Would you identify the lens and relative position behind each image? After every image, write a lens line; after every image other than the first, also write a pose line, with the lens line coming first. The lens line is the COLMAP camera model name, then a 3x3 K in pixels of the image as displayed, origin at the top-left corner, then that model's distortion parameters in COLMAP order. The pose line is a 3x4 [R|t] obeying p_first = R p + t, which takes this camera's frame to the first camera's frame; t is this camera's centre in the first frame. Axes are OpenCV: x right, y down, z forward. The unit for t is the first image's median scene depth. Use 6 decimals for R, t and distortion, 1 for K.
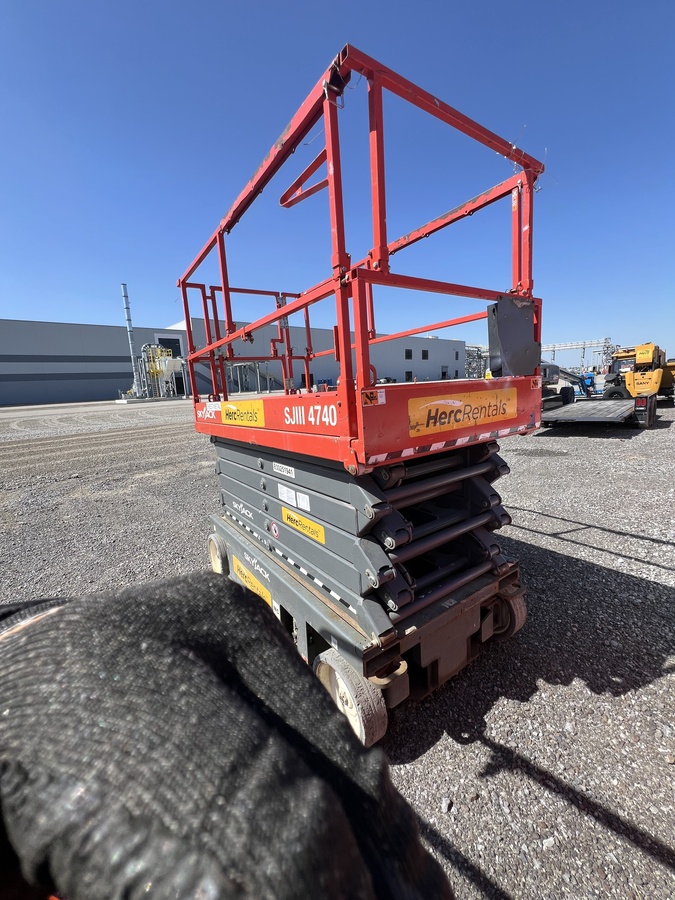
lens RADIAL K [[358.8, 0, 337.5], [0, 358.8, 450.0], [0, 0, 1]] dist [-0.000035, 0.000025]
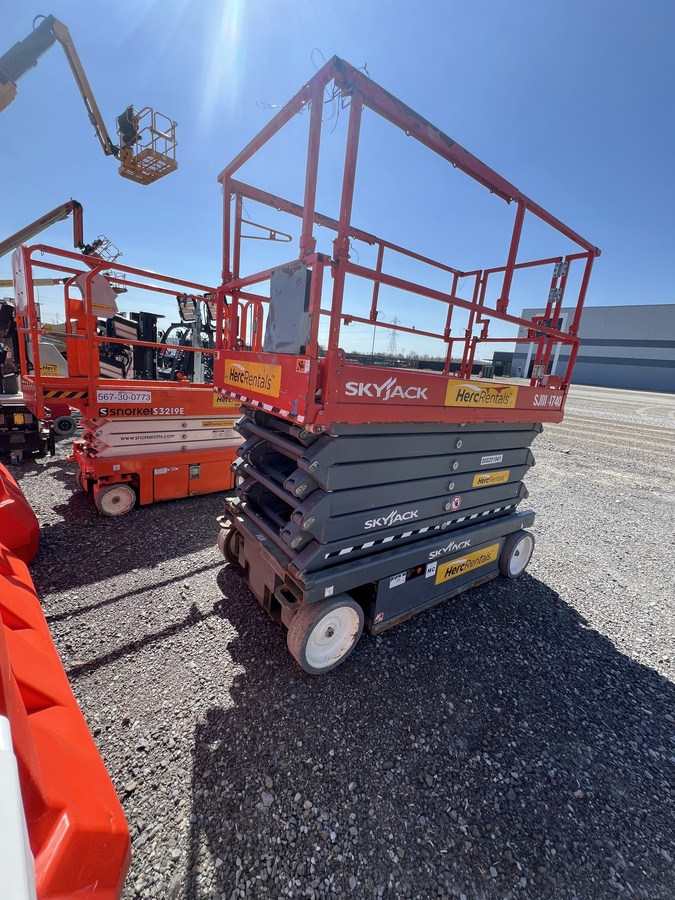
lens RADIAL K [[358.8, 0, 337.5], [0, 358.8, 450.0], [0, 0, 1]] dist [-0.000035, 0.000025]
pose [[0.005685, 0.300382, -0.953802, 1.386393], [-0.267528, 0.919507, 0.287987, -0.268287], [0.963533, 0.253532, 0.085588, 1.067222]]
